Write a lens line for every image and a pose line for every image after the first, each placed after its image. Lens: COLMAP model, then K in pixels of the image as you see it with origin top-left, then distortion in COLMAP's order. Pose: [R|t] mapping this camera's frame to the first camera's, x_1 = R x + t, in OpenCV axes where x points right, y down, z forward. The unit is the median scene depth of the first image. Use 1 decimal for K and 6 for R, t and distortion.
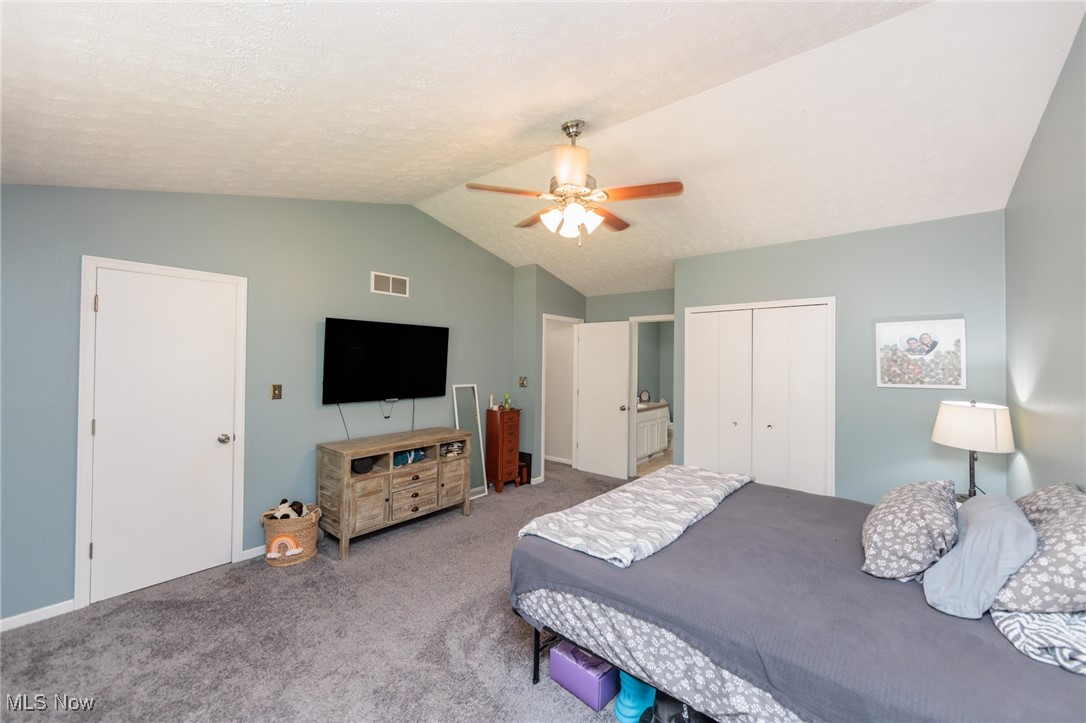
lens RADIAL K [[424.0, 0, 551.2], [0, 424.0, 355.9], [0, 0, 1]] dist [-0.000647, -0.001020]
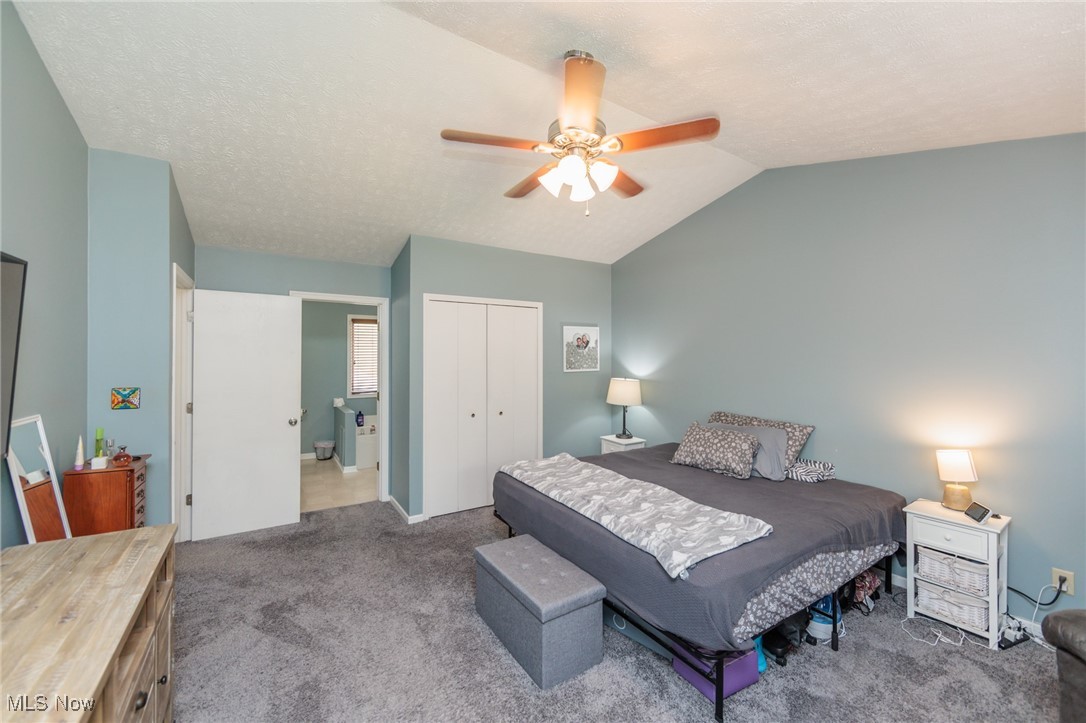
lens RADIAL K [[424.0, 0, 544.8], [0, 424.0, 357.9], [0, 0, 1]] dist [-0.000647, -0.001020]
pose [[0.316907, -0.012613, 0.948373, -0.604994], [-0.011470, 0.999787, 0.017130, 0.004034], [-0.948387, -0.016306, 0.316695, 0.666831]]
